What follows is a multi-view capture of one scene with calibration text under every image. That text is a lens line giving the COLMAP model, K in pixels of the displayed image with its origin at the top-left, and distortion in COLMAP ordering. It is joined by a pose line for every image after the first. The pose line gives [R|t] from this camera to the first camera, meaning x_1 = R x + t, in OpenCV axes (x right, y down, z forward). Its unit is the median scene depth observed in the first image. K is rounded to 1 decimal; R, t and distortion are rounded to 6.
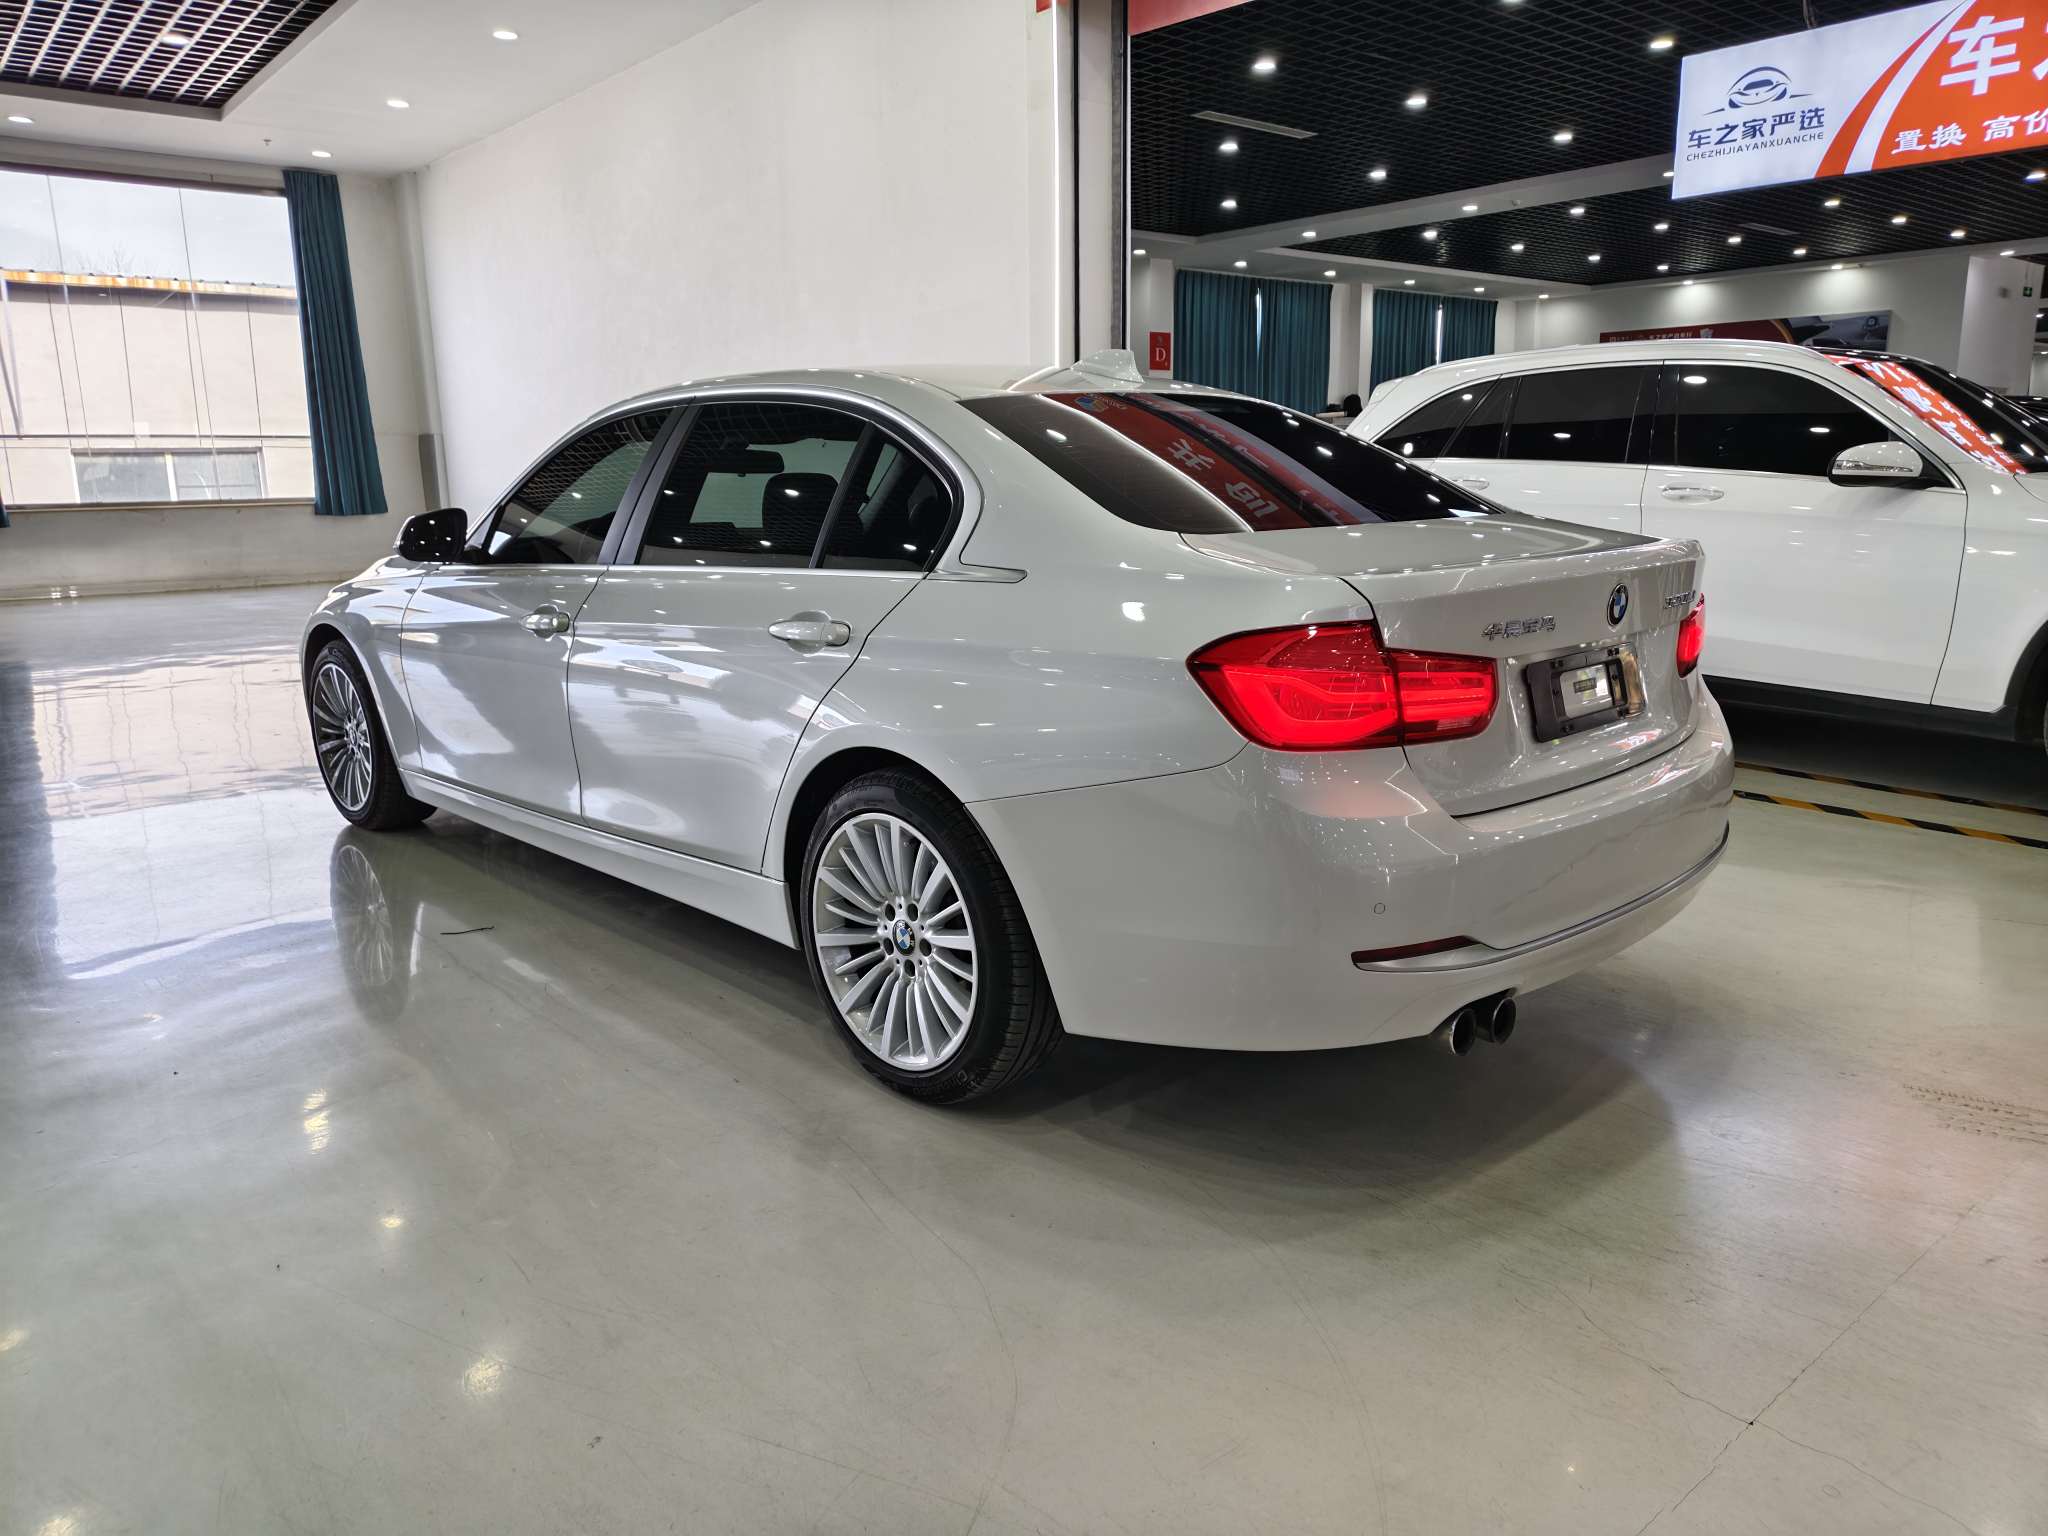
lens RADIAL K [[1381.2, 0, 1024.0], [0, 1381.2, 768.0], [0, 0, 1]] dist [0.005807, -0.006771]
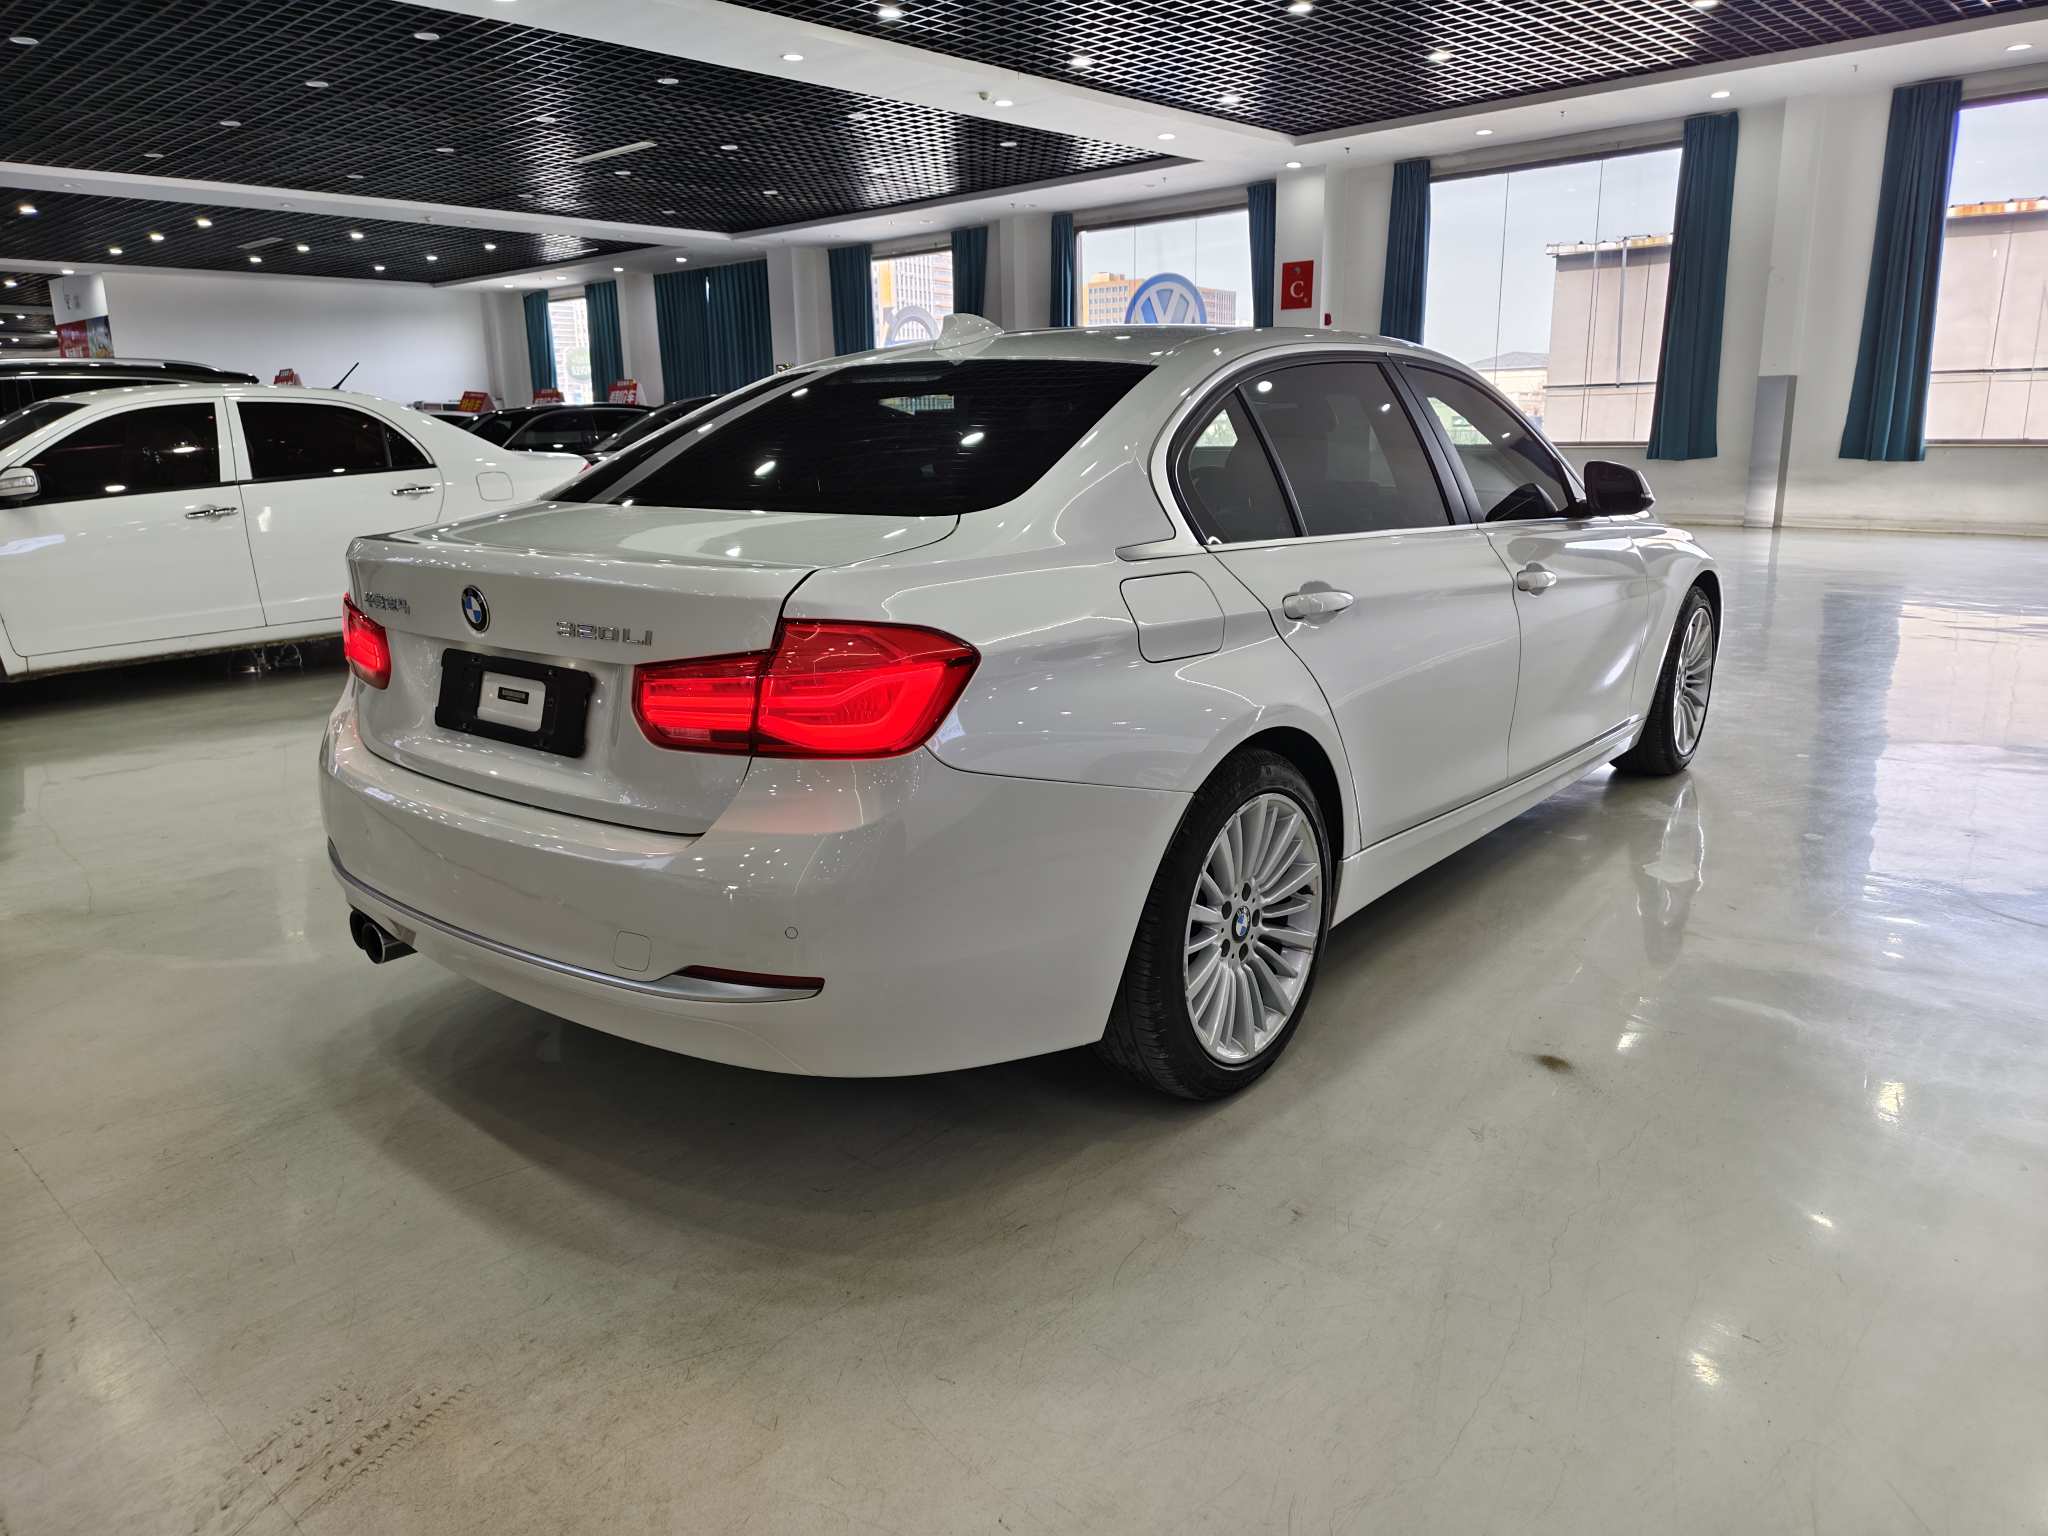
lens RADIAL K [[1381.2, 0, 1024.0], [0, 1381.2, 768.0], [0, 0, 1]] dist [0.005807, -0.006771]
pose [[0.139928, 0.245642, -0.959208, 1.339385], [-0.196252, 0.956401, 0.216294, -0.277378], [0.970518, 0.157981, 0.182035, 1.169568]]
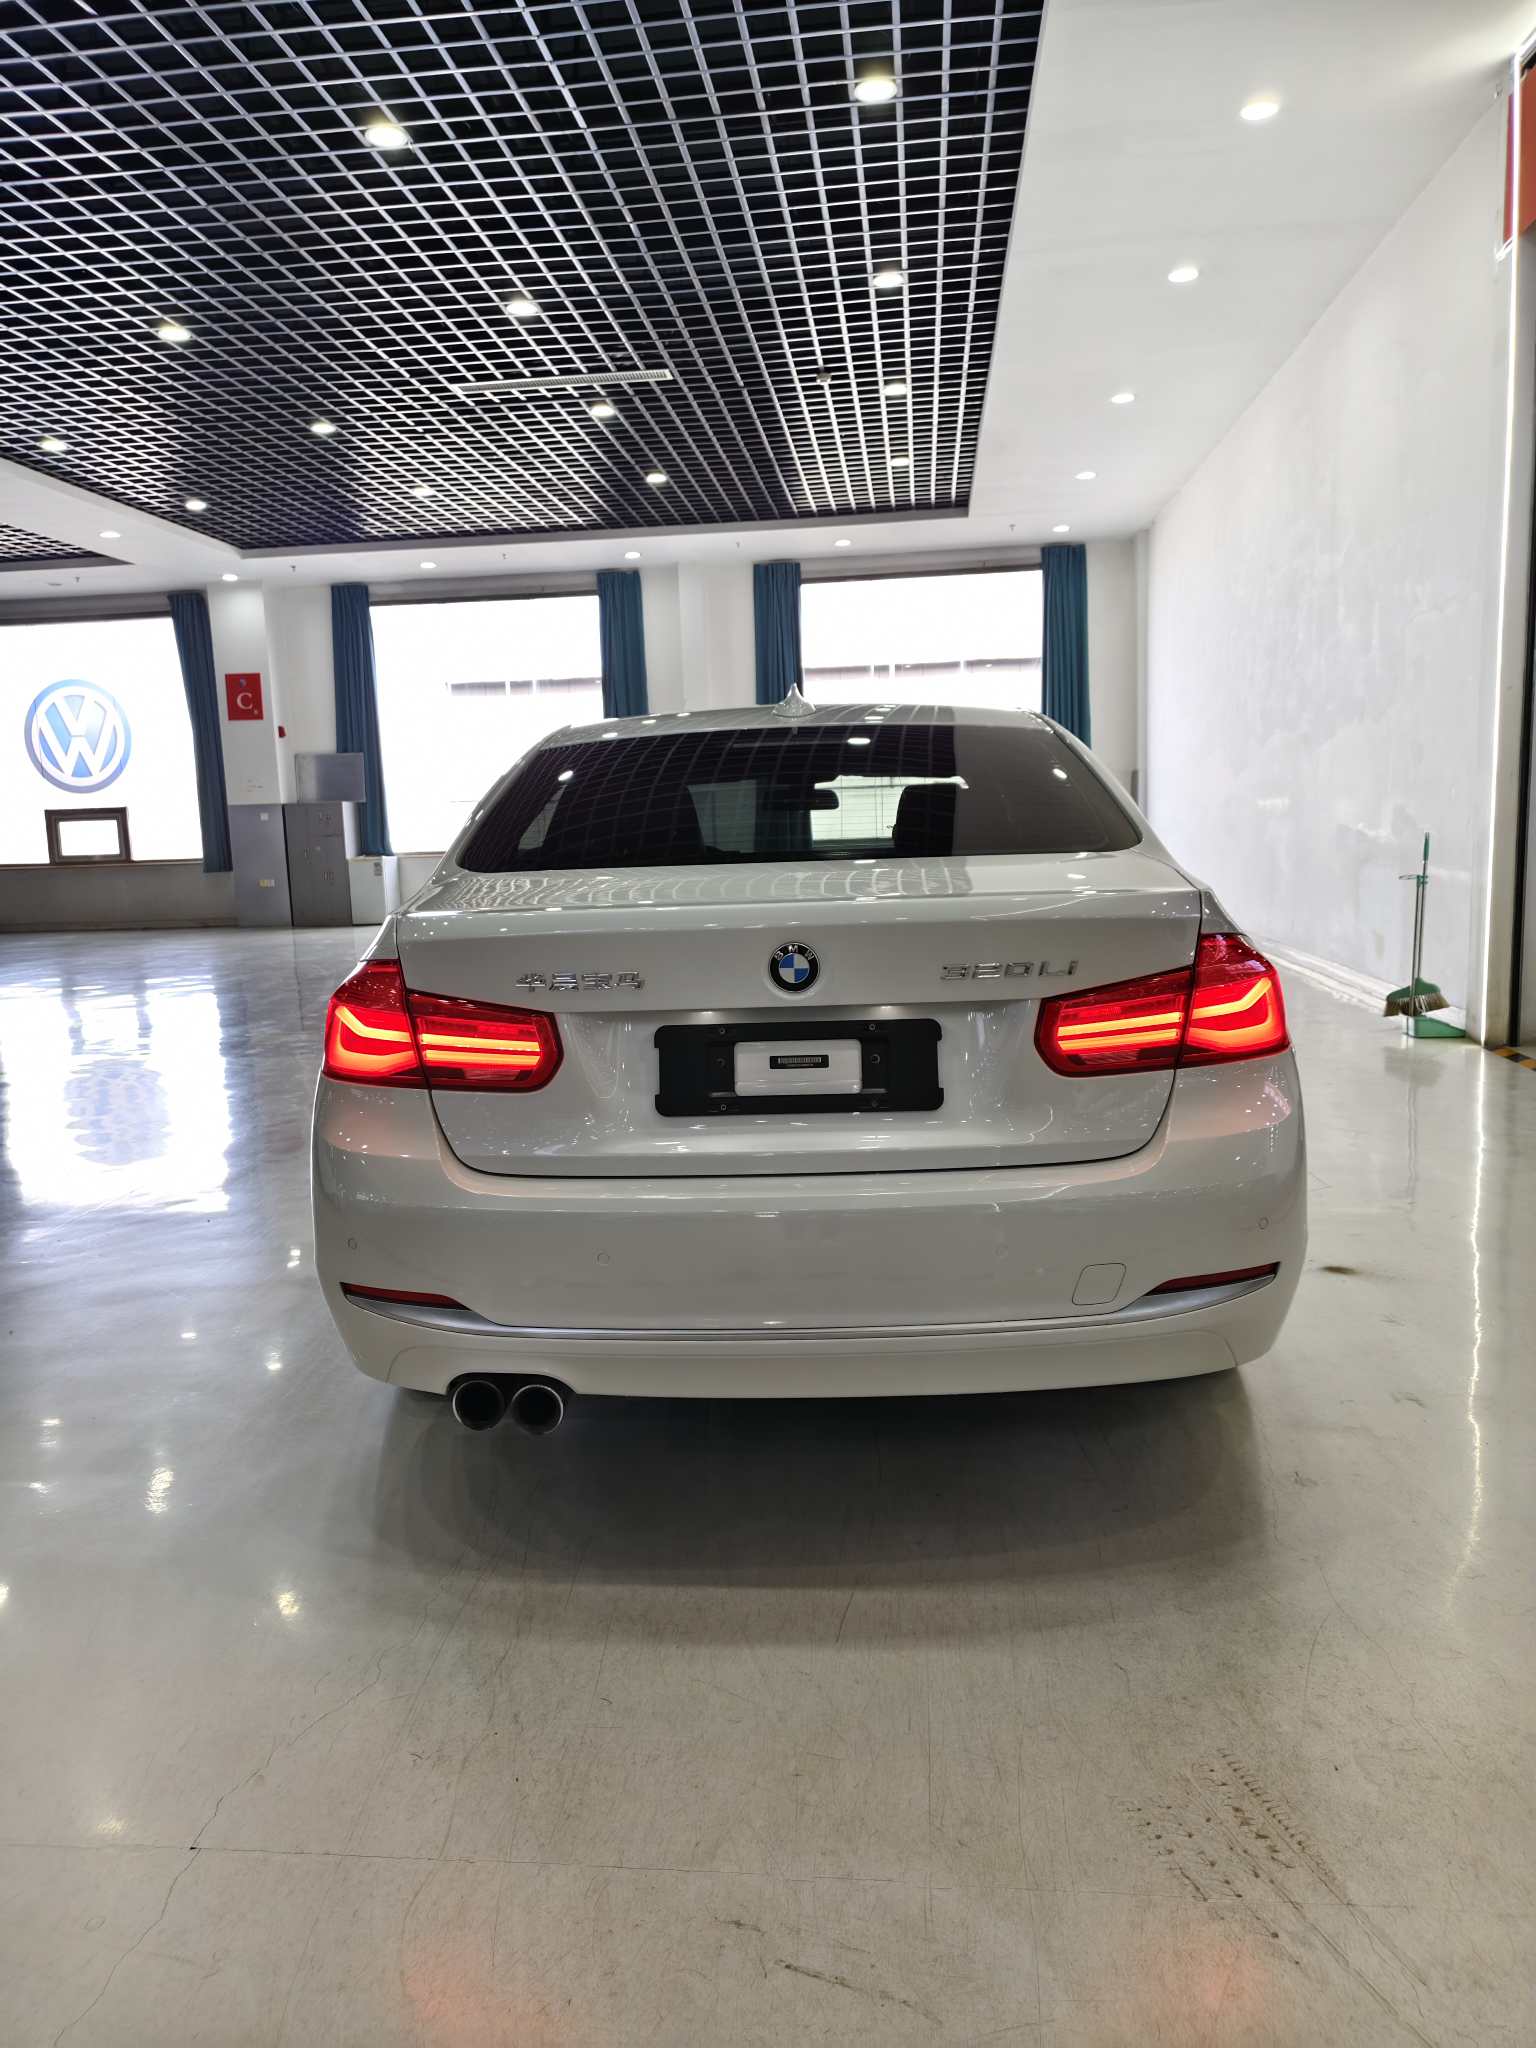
lens RADIAL K [[1381.2, 0, 776.0], [0, 1381.2, 1030.4], [0, 0, 1]] dist [0.005807, -0.006771]
pose [[0.706683, 0.093627, -0.701309, 0.971385], [-0.126107, 0.992002, 0.005361, -0.080697], [0.696202, 0.084652, 0.712838, 0.401709]]
